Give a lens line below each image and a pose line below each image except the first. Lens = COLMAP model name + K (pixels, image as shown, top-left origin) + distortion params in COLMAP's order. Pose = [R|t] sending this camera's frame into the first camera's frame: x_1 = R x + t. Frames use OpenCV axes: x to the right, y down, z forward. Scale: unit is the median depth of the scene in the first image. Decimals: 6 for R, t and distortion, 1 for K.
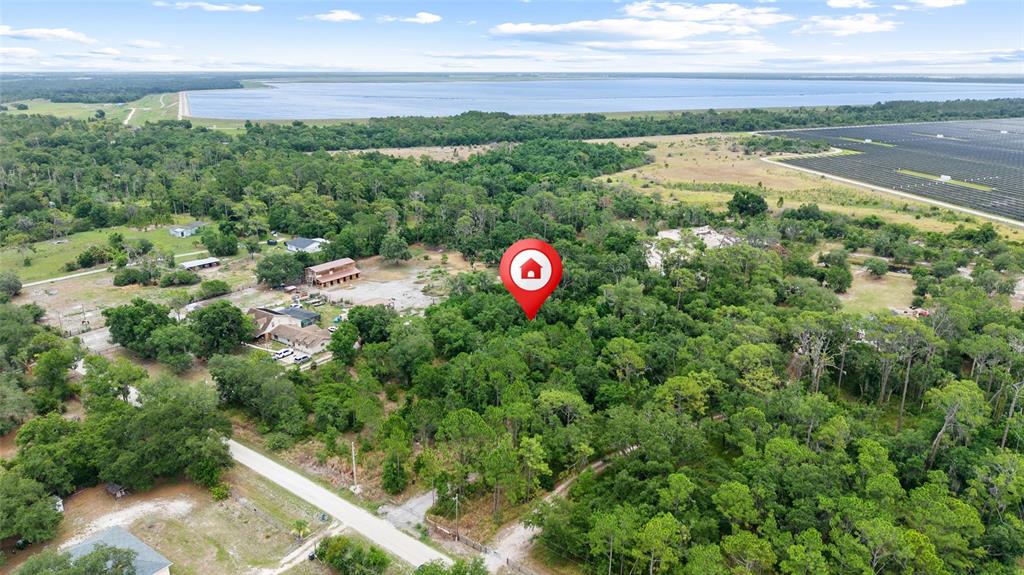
lens RADIAL K [[692.1, 0, 509.3], [0, 692.1, 290.3], [0, 0, 1]] dist [0.004864, 0.002957]
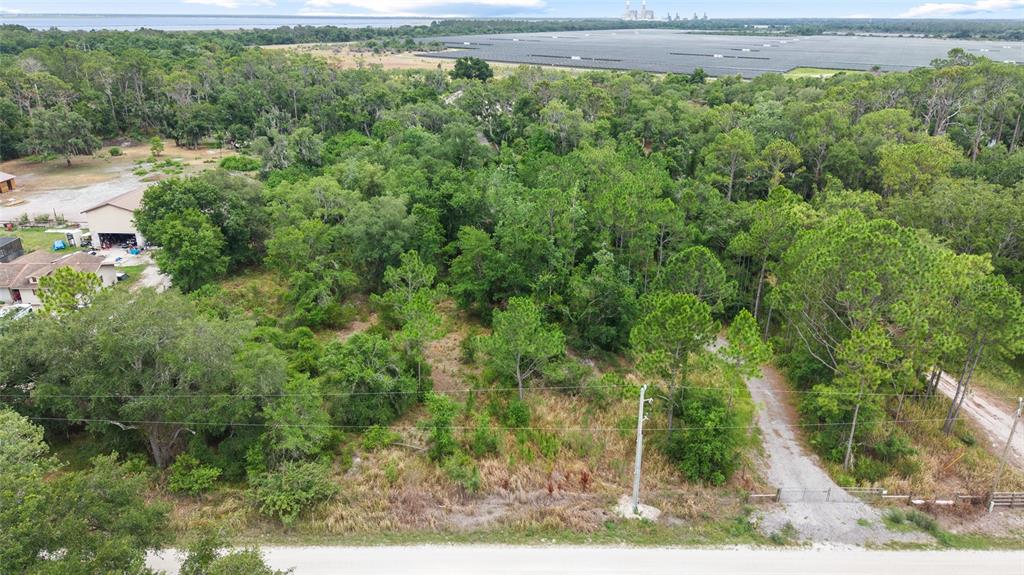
lens RADIAL K [[692.1, 0, 513.5], [0, 692.1, 286.8], [0, 0, 1]] dist [0.004864, 0.002957]
pose [[0.792612, -0.219544, 0.568829, -0.456033], [0.182974, 0.975572, 0.121572, 0.113558], [-0.581624, 0.007722, 0.813421, 0.735254]]
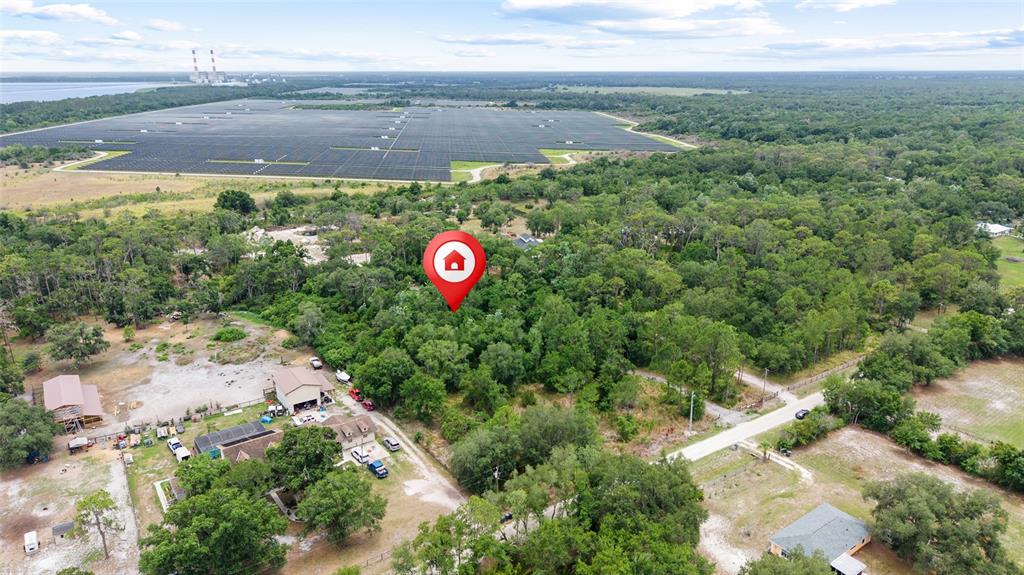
lens RADIAL K [[692.1, 0, 511.8], [0, 692.1, 285.5], [0, 0, 1]] dist [0.004864, 0.002957]
pose [[0.316565, -0.287813, 0.903853, -1.278772], [0.291853, 0.936188, 0.195891, -0.253042], [-0.902557, 0.201781, 0.380363, 0.780413]]
